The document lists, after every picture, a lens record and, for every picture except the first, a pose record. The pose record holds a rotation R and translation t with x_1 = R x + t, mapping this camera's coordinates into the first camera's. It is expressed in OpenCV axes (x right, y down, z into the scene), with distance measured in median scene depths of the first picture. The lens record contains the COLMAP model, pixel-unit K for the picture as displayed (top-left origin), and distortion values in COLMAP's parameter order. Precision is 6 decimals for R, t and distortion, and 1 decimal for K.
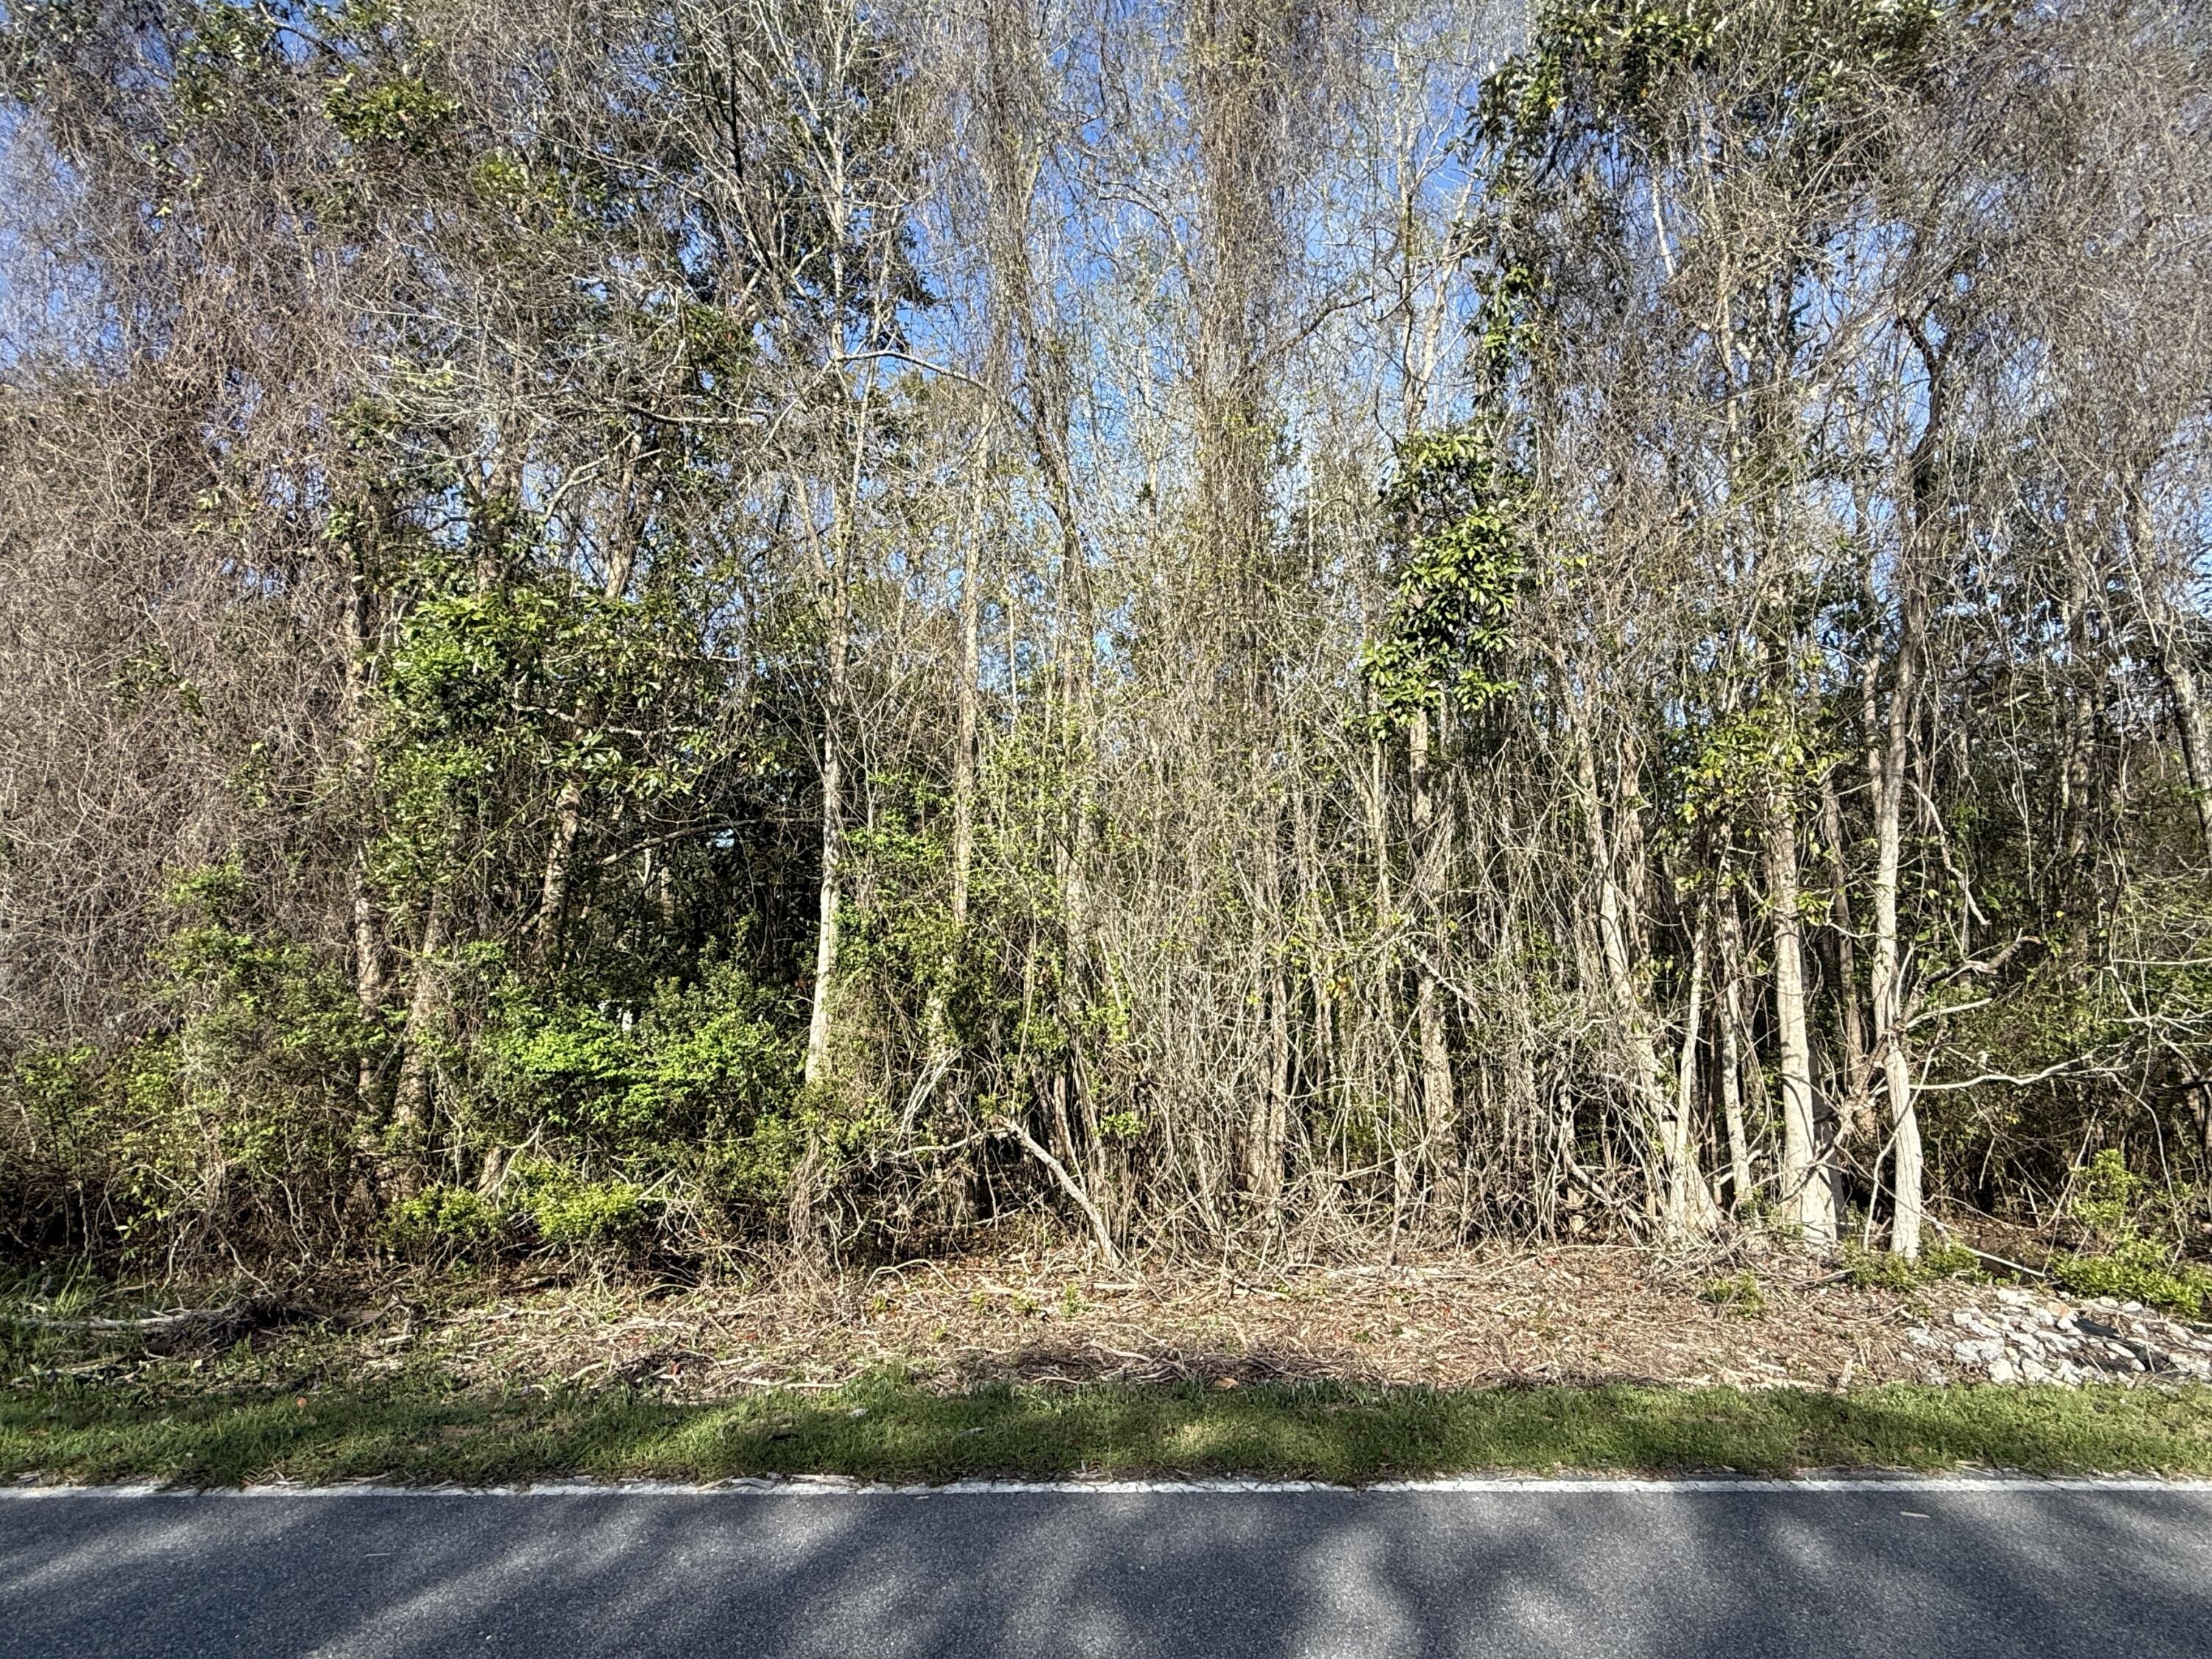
lens RADIAL K [[1077.2, 0, 1106.0], [0, 1077.2, 829.5], [0, 0, 1]] dist [-0.001321, 0.000014]
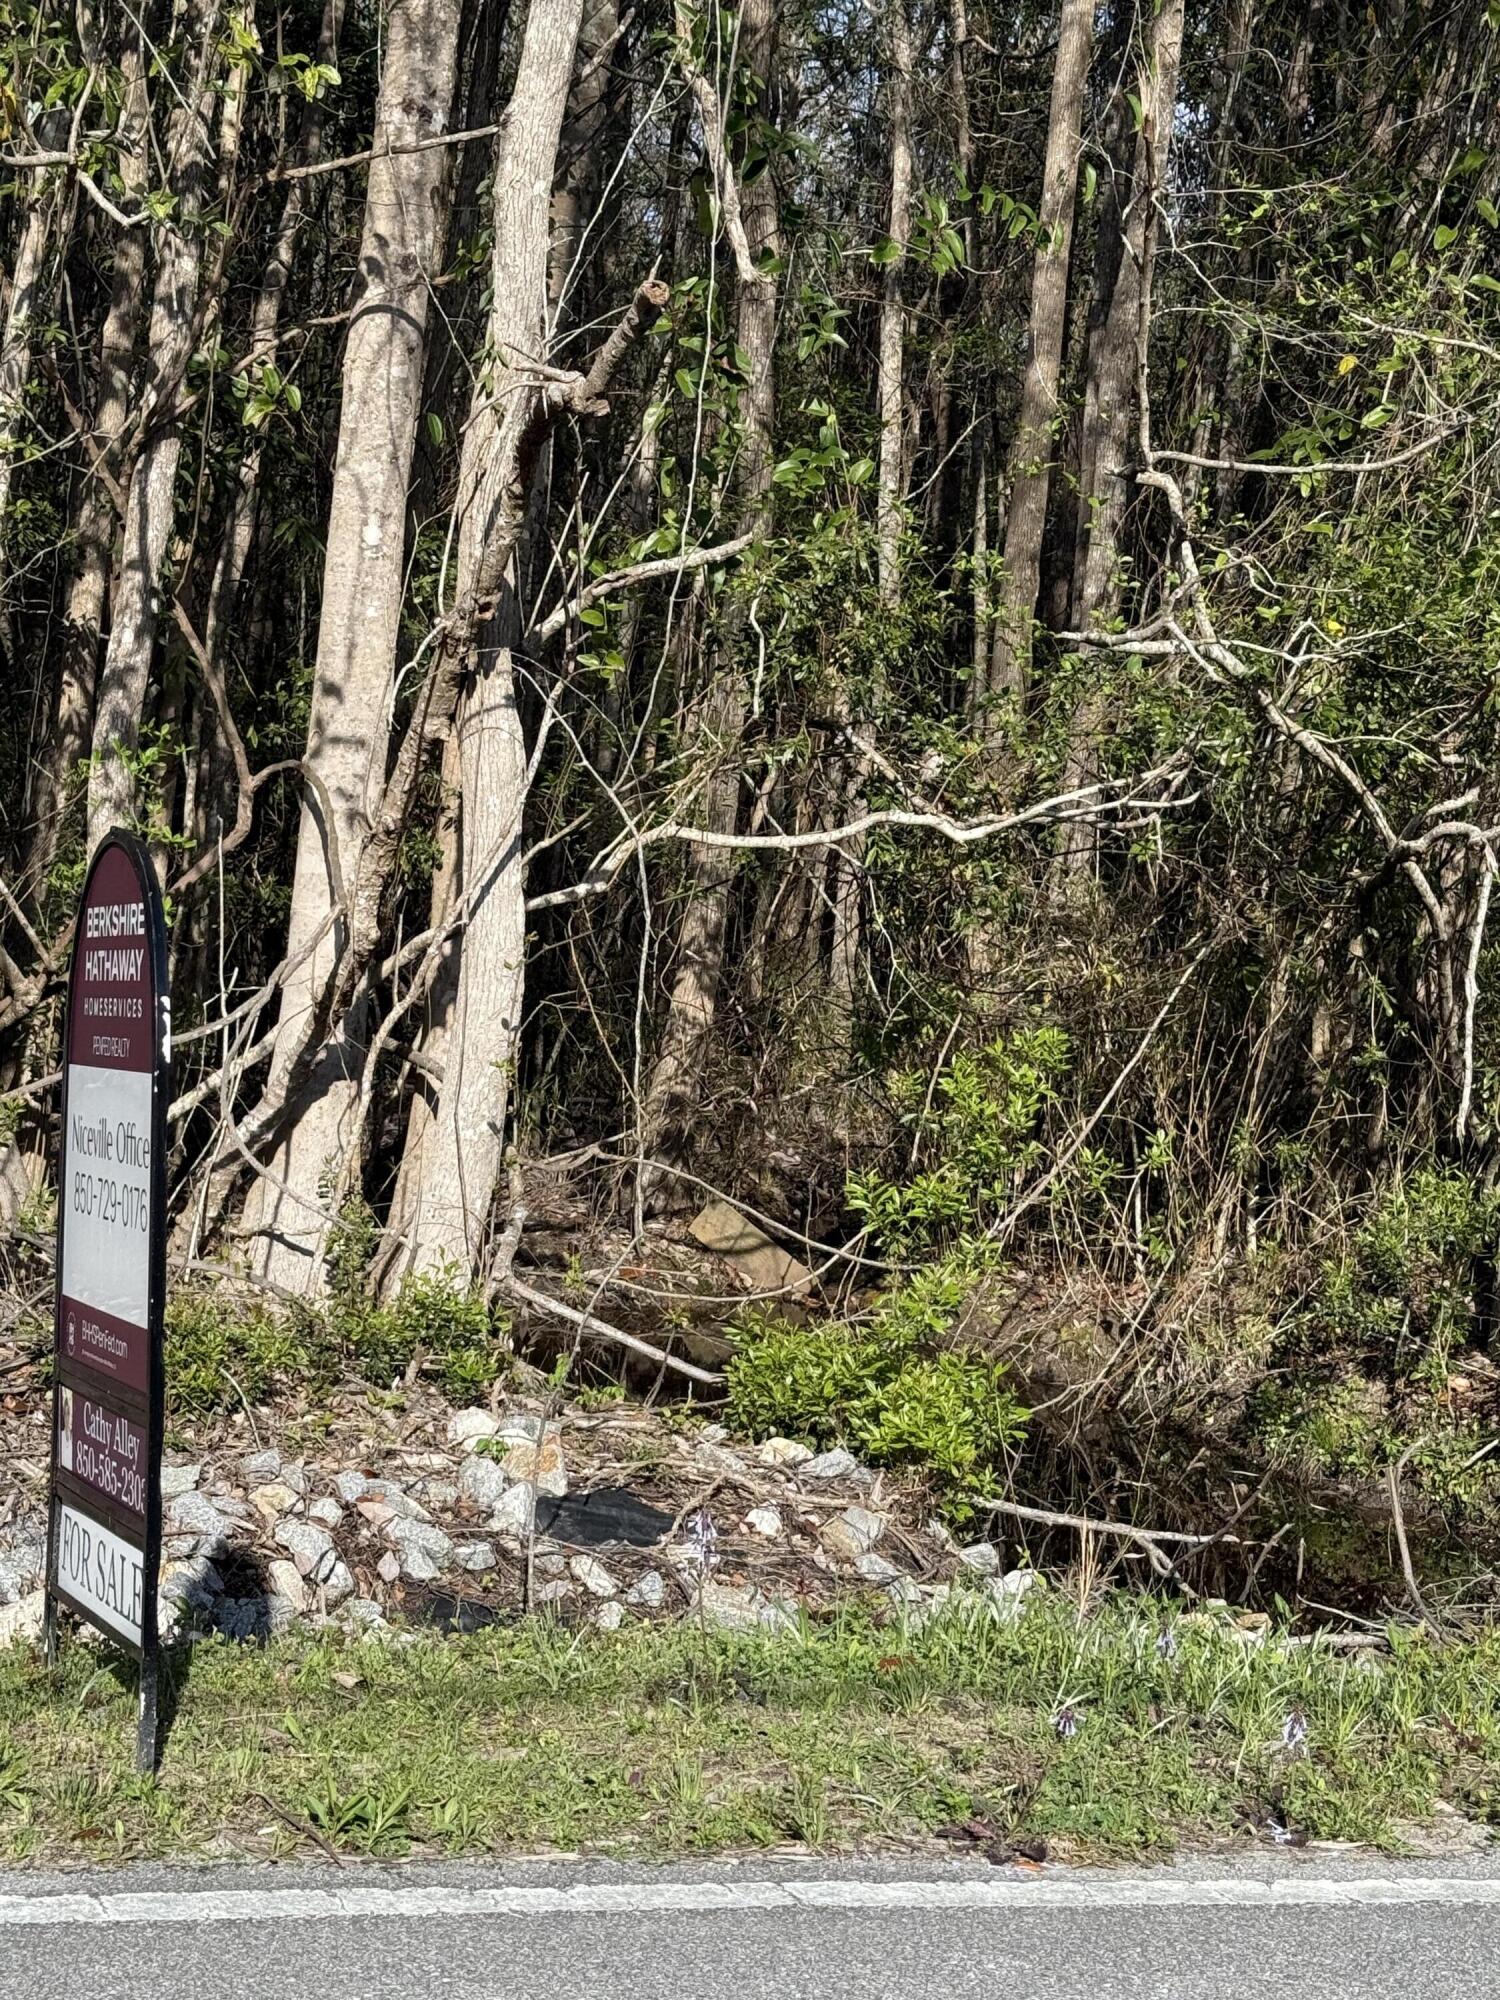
lens RADIAL K [[3395.4, 0, 750.0], [0, 3395.4, 1000.0], [0, 0, 1]] dist [0.061892, 0.029671]
pose [[0.953718, 0.057829, 0.295090, 0.600309], [-0.130376, 0.963821, 0.232490, 0.066375], [-0.270969, -0.260202, 0.926753, 0.078009]]
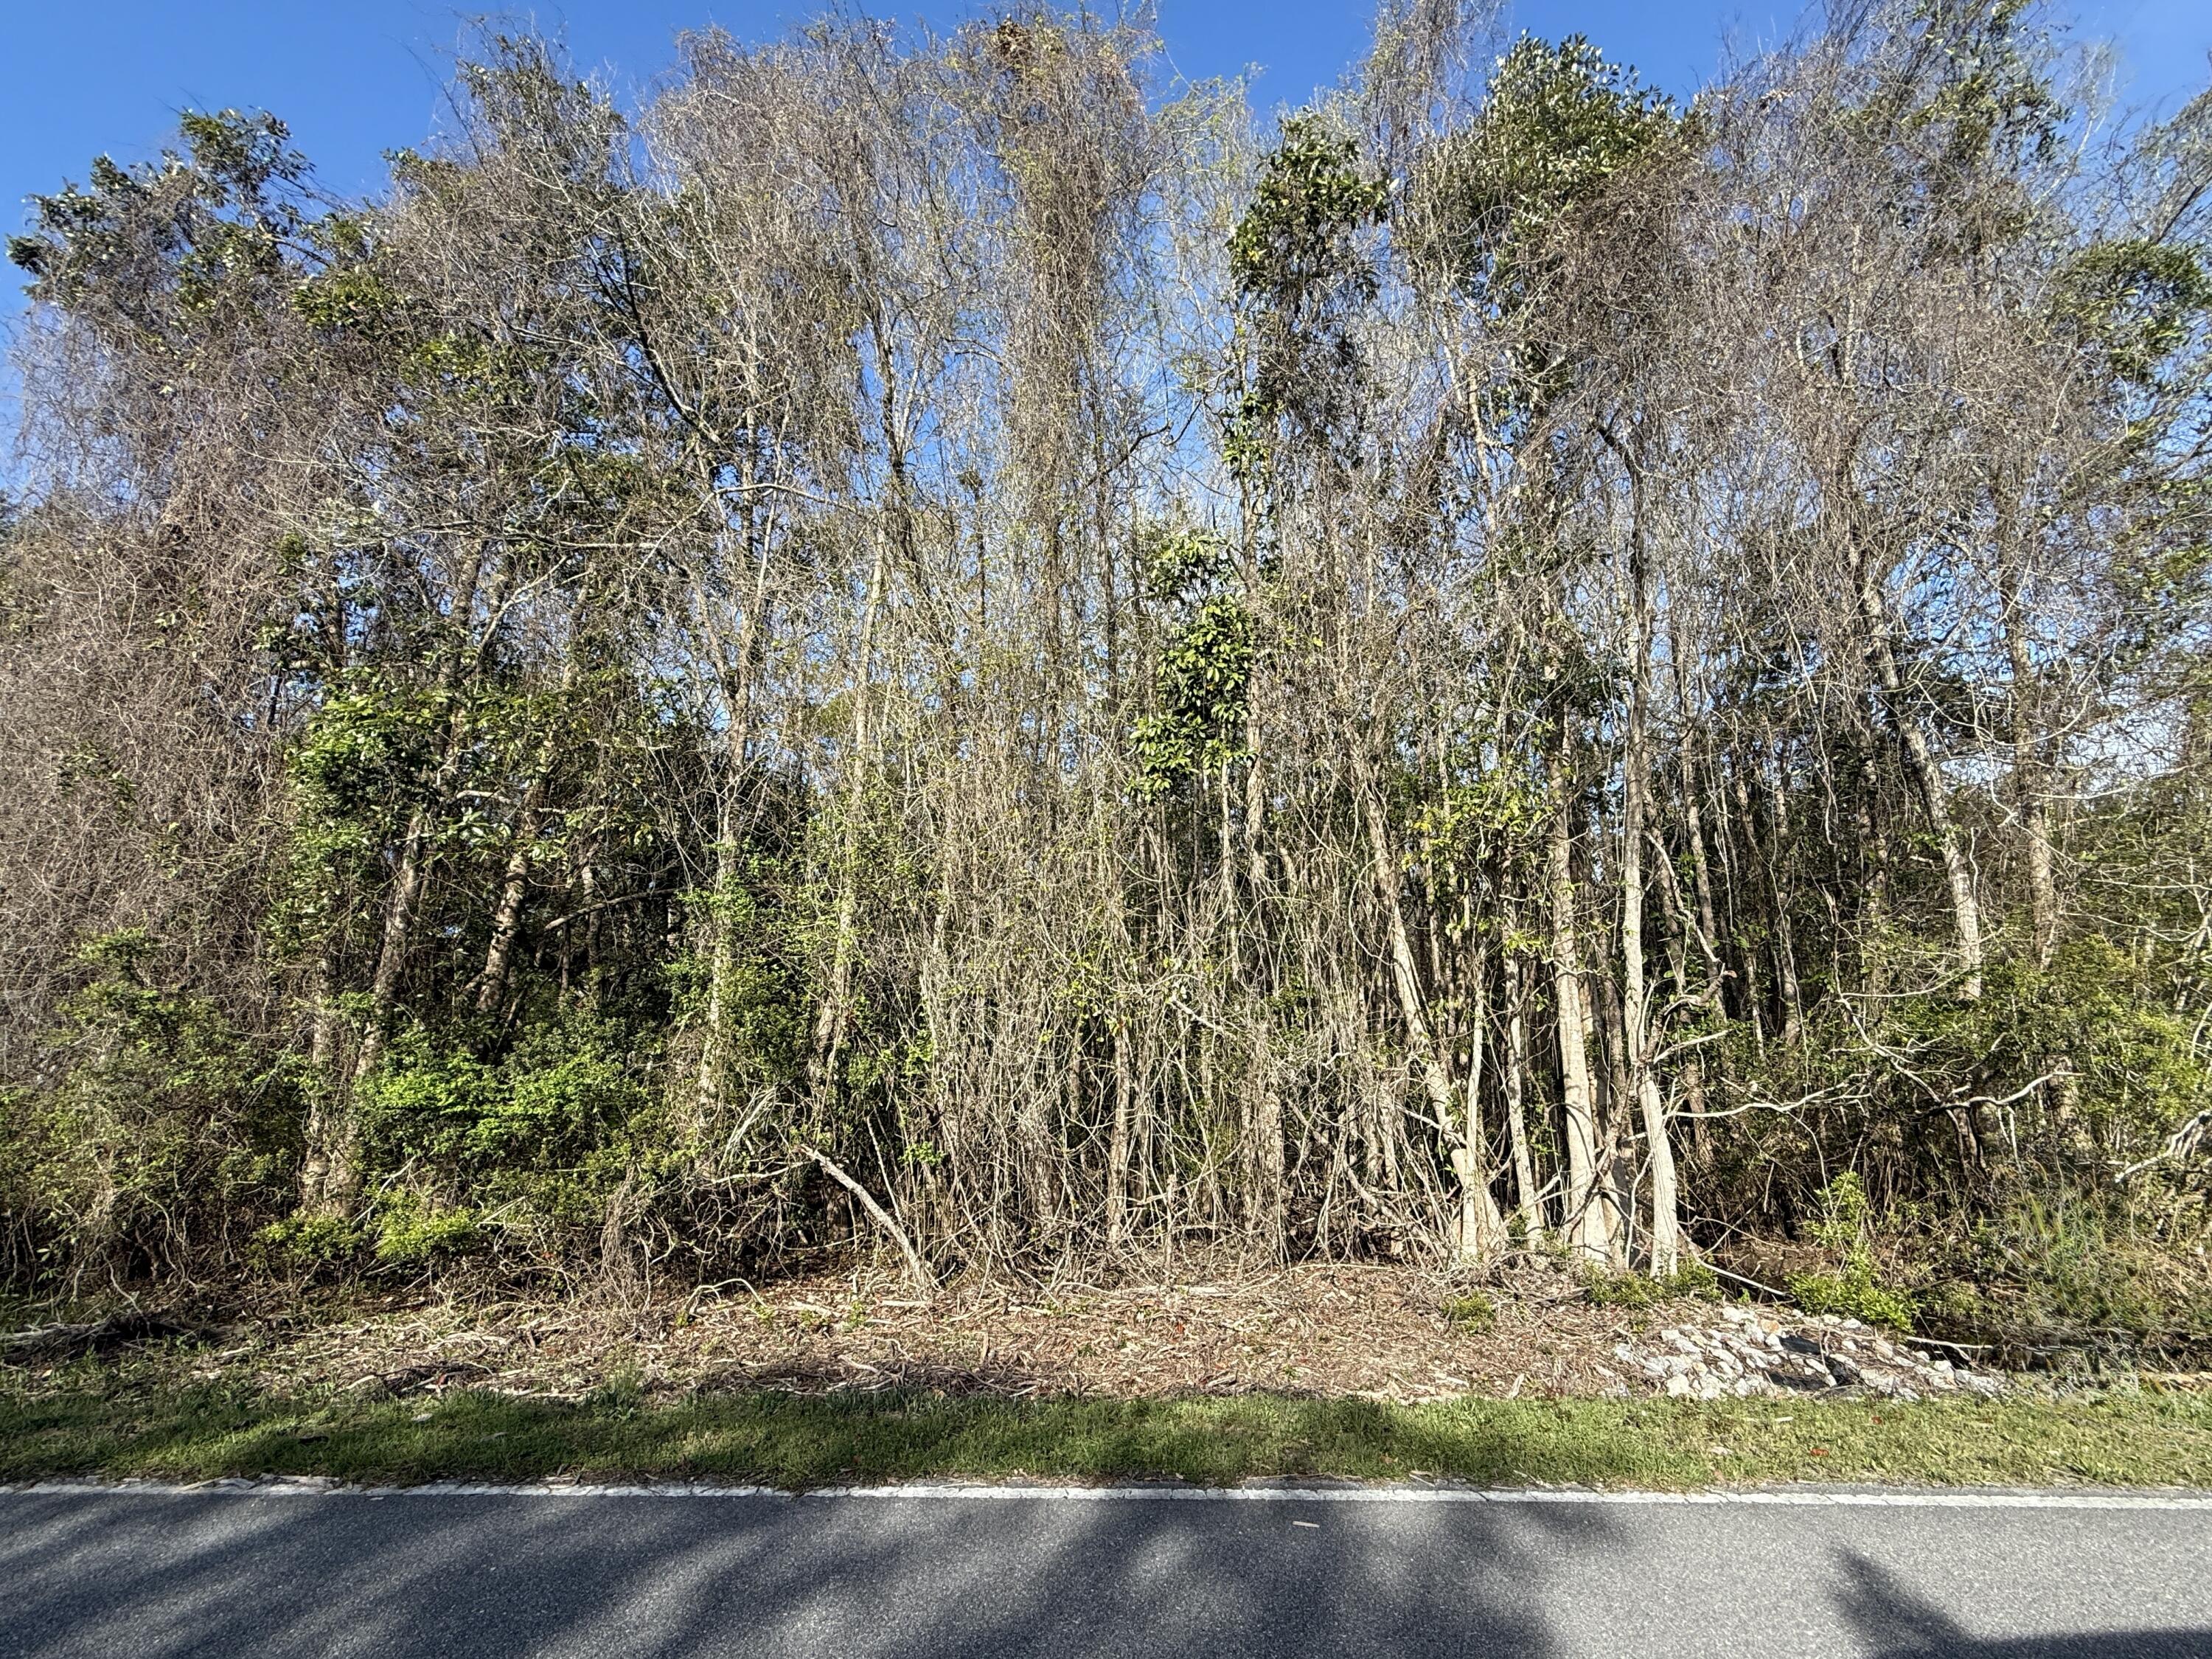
lens RADIAL K [[940.5, 0, 1106.0], [0, 940.5, 829.5], [0, 0, 1]] dist [-0.001445, 0.000144]
pose [[0.999246, -0.017254, -0.034785, 0.256393], [0.014734, 0.997335, -0.071454, 0.014464], [0.035925, 0.070888, 0.996837, 0.020159]]
